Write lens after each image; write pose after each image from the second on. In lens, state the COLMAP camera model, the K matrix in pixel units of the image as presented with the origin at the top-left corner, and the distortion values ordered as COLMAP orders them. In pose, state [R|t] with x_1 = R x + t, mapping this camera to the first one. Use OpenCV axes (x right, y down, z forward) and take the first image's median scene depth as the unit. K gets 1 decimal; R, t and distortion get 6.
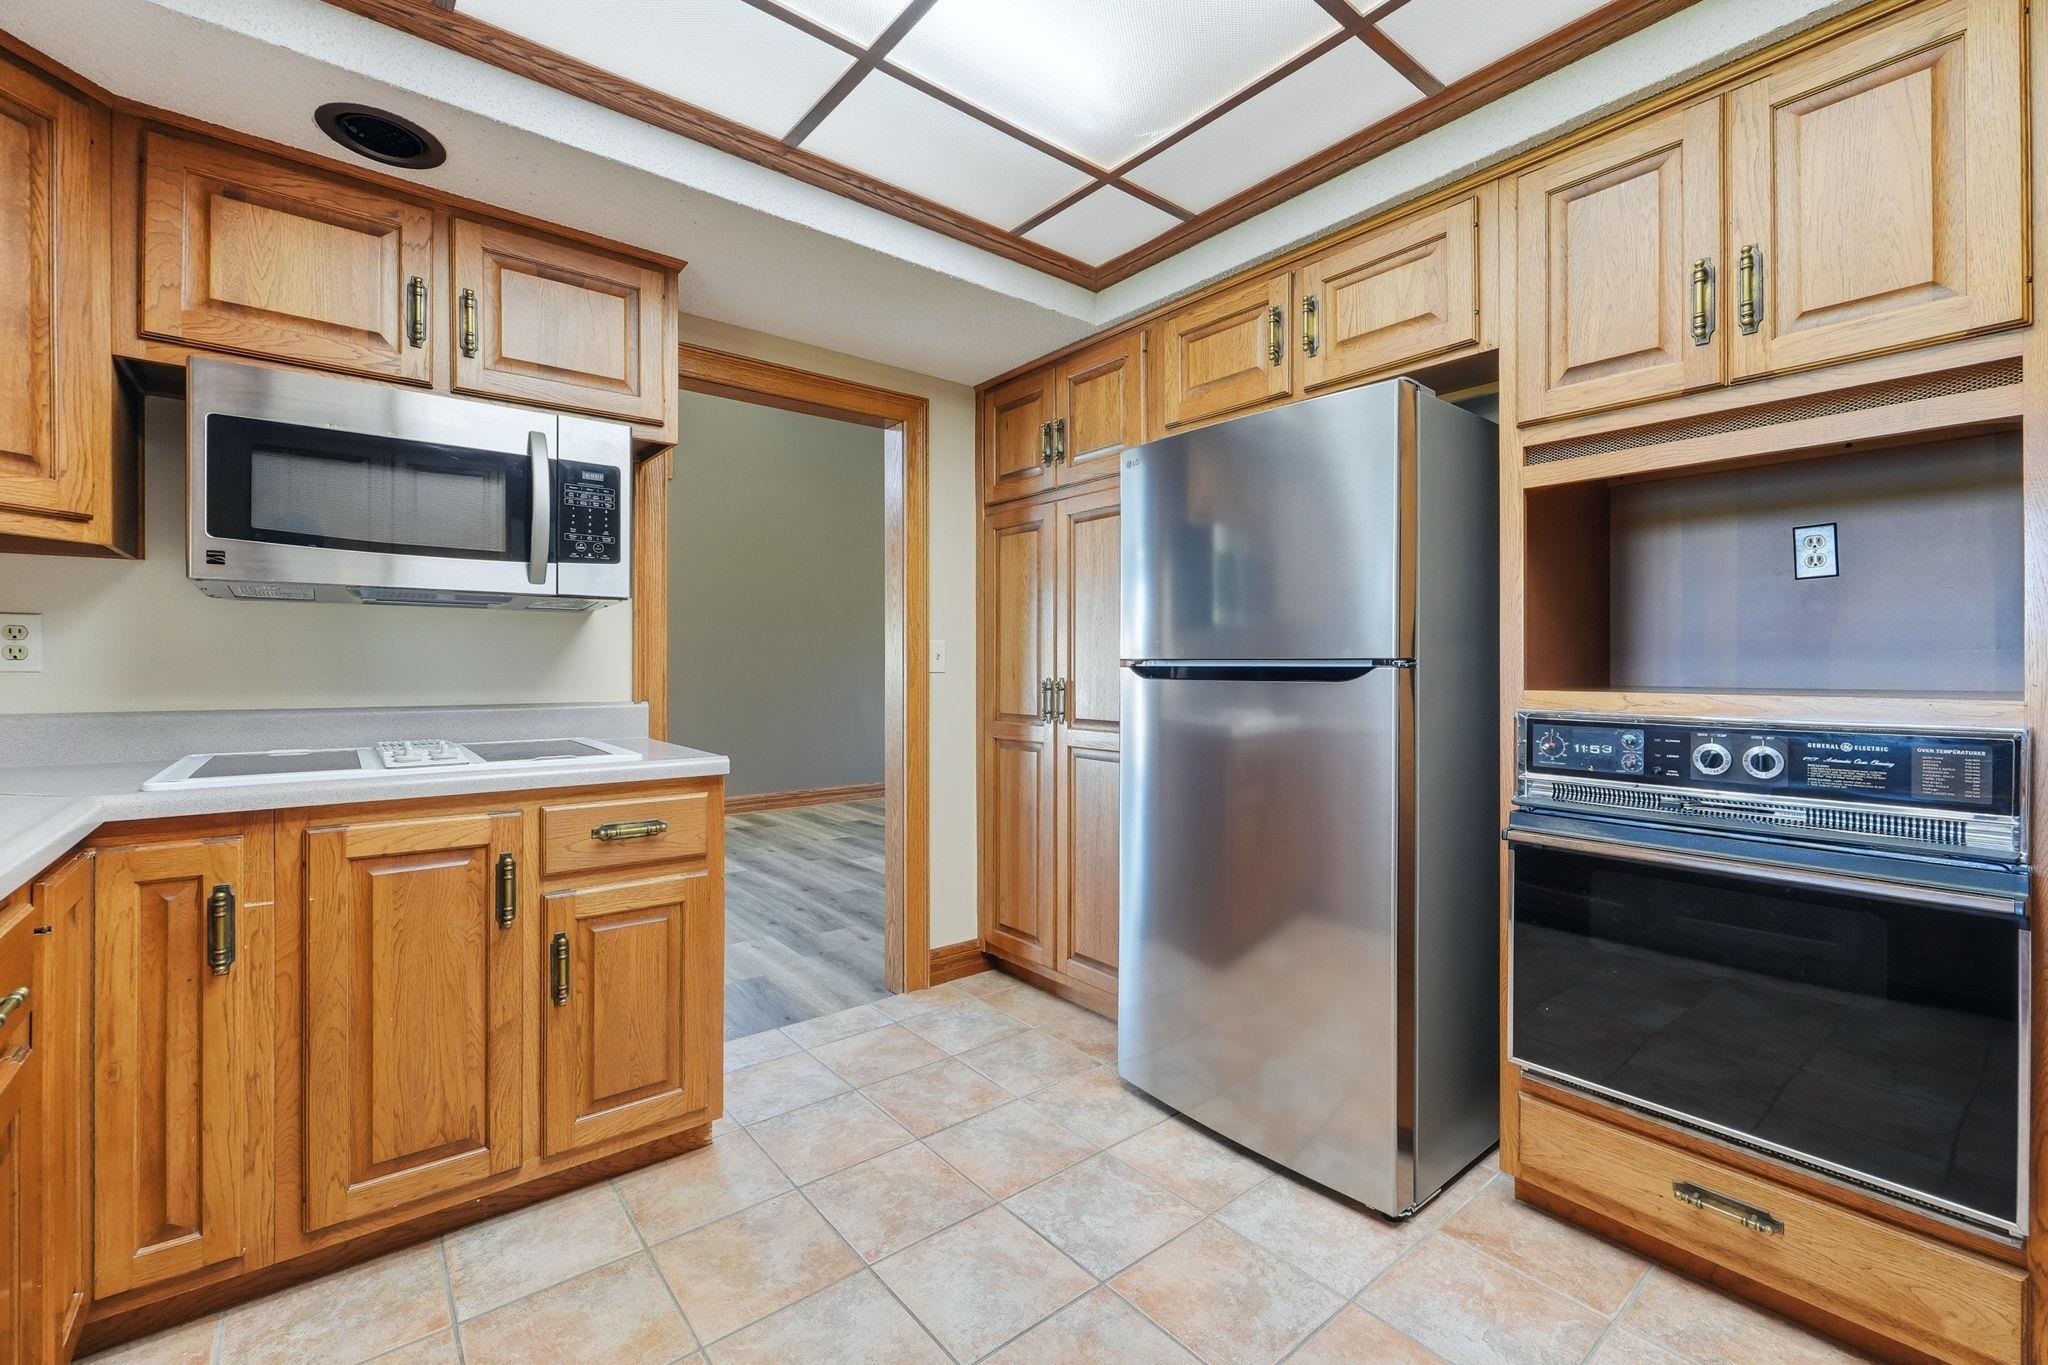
lens RADIAL K [[866.0, 0, 1008.4], [0, 866.0, 670.7], [0, 0, 1]] dist [0.002605, -0.000053]
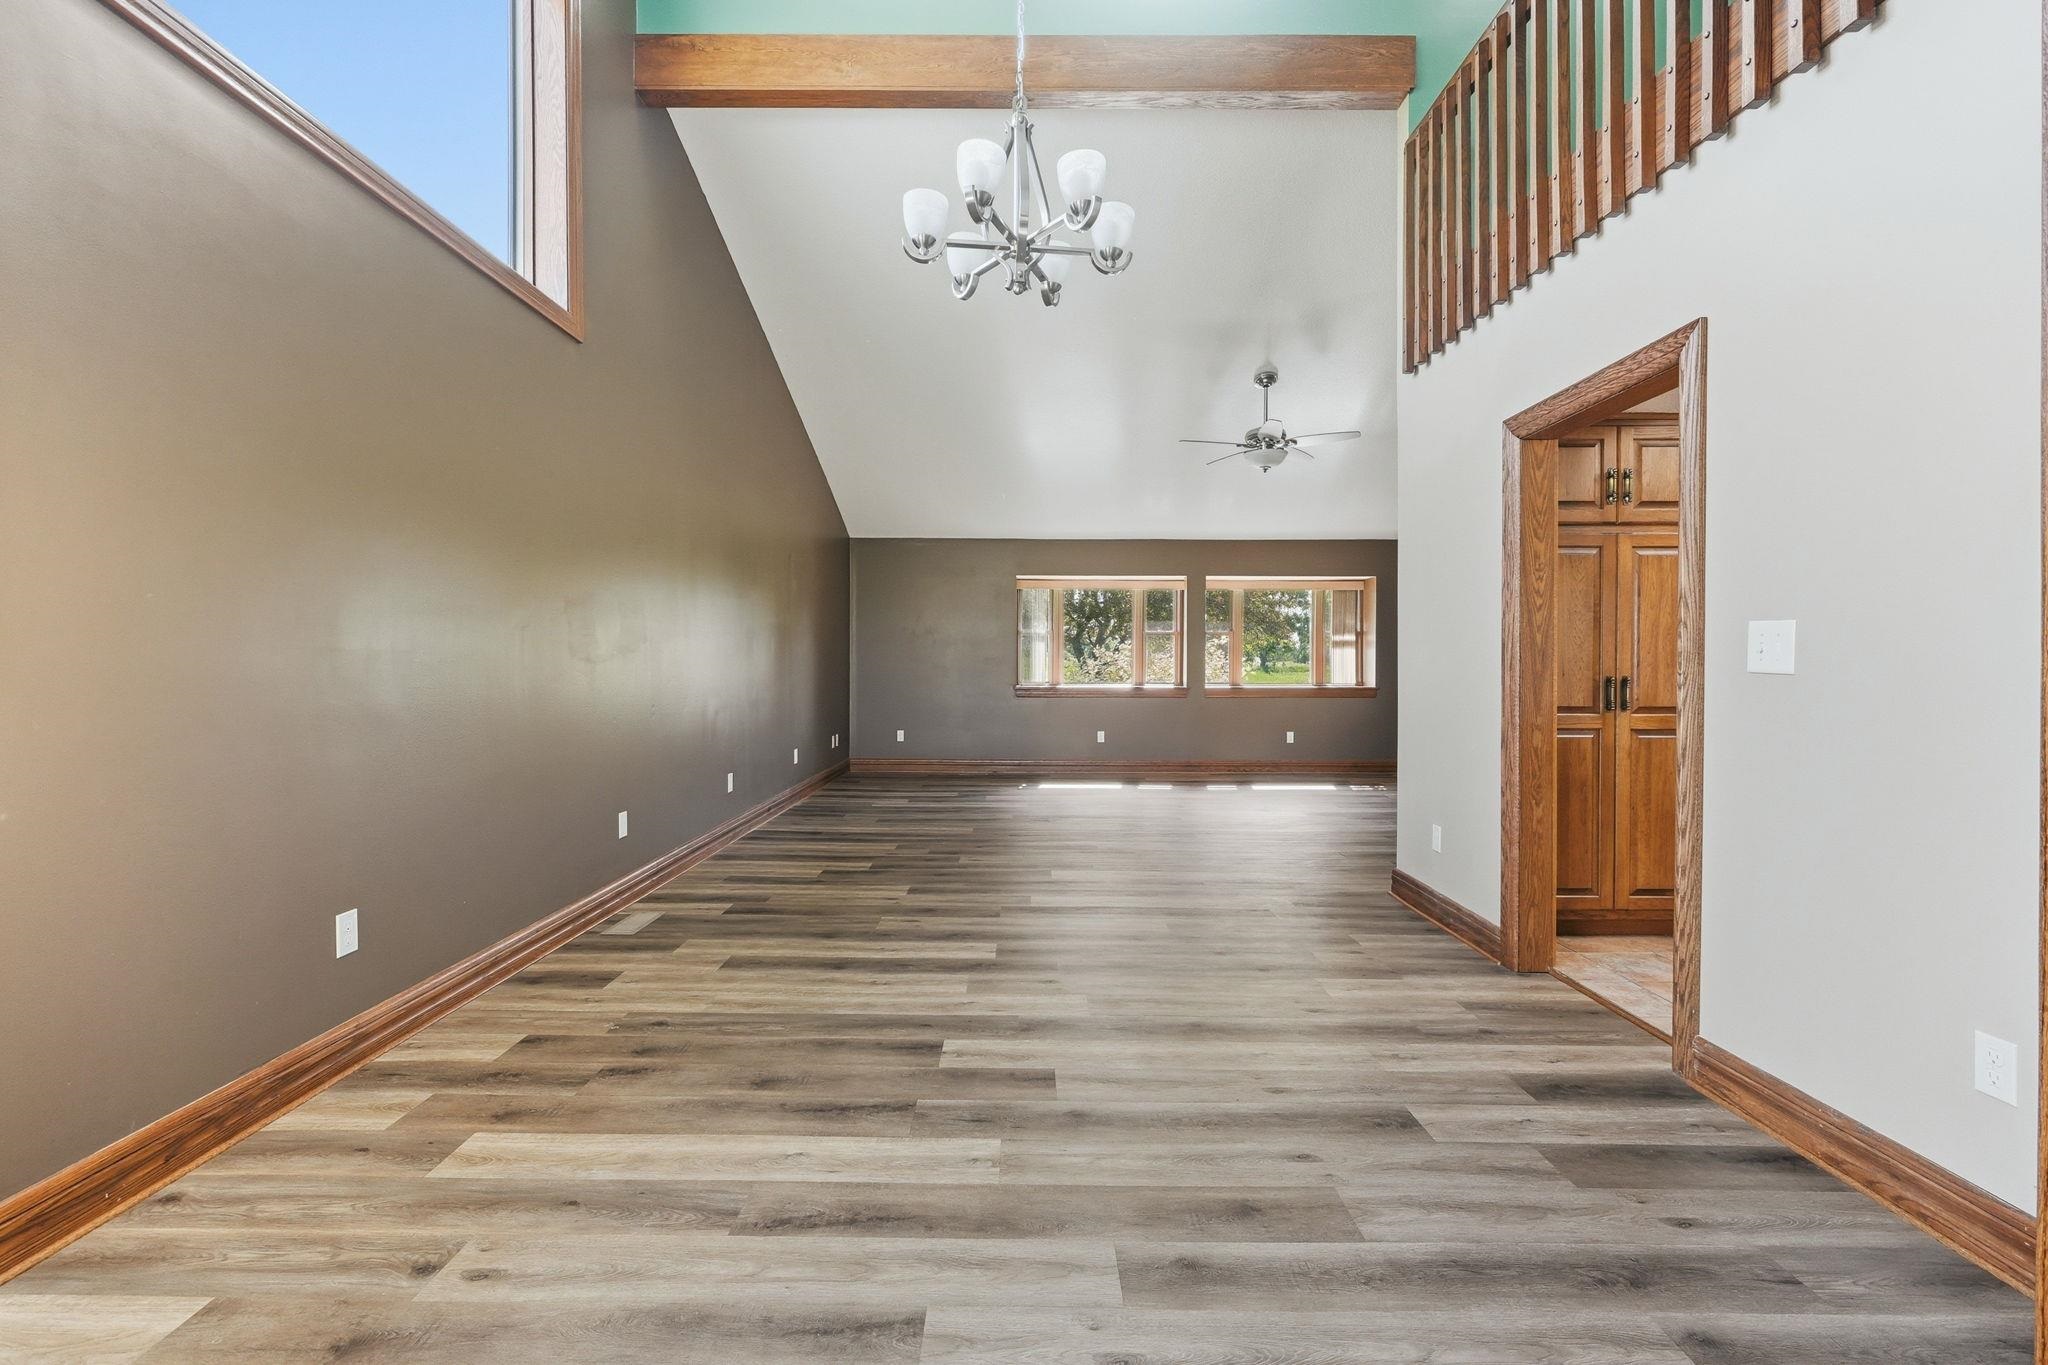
lens RADIAL K [[866.0, 0, 1018.3], [0, 866.0, 673.3], [0, 0, 1]] dist [0.002605, -0.000053]
pose [[0.629810, -0.016621, 0.776571, -1.414070], [0.007552, 0.999855, 0.015276, -0.018874], [-0.776713, -0.003756, 0.629844, 0.855874]]
